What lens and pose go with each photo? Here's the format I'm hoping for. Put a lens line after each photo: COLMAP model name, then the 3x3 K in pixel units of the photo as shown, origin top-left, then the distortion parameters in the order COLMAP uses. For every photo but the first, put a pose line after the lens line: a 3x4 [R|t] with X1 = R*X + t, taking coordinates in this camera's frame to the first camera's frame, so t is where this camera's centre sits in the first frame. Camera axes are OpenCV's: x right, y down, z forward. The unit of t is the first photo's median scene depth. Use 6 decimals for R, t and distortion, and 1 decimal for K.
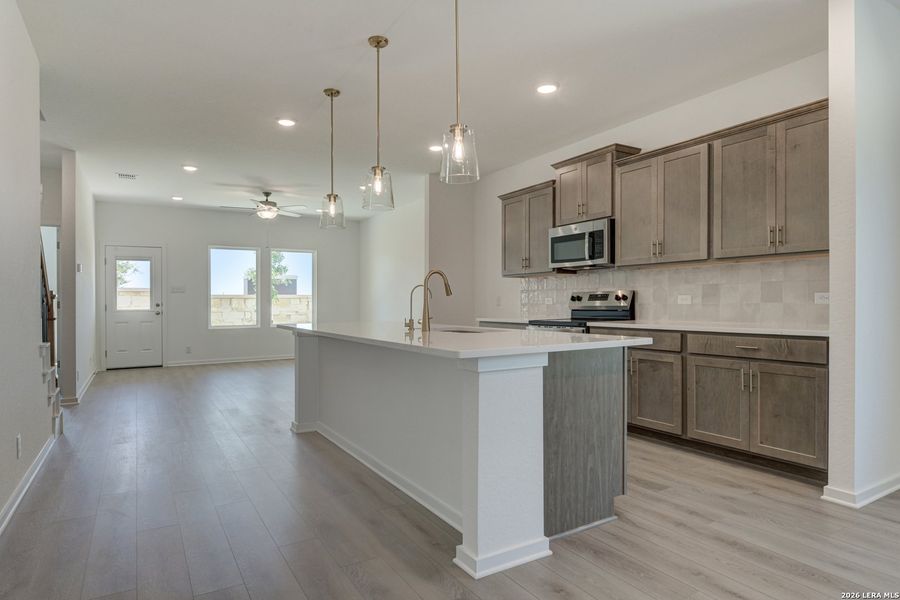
lens RADIAL K [[514.5, 0, 450.0], [0, 514.5, 300.0], [0, 0, 1]] dist [-0.004622, -0.000585]
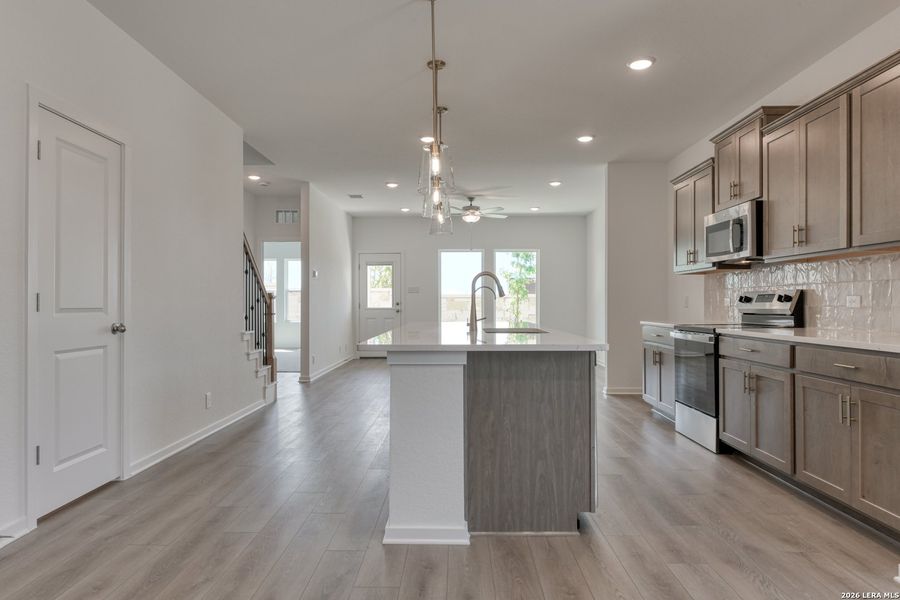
lens RADIAL K [[560.5, 0, 450.0], [0, 560.5, 300.0], [0, 0, 1]] dist [0.001325, -0.000704]
pose [[0.851785, 0.003036, -0.523883, 0.348520], [-0.002469, 0.999995, 0.001781, -0.002833], [0.523886, -0.000224, 0.851788, 0.002614]]
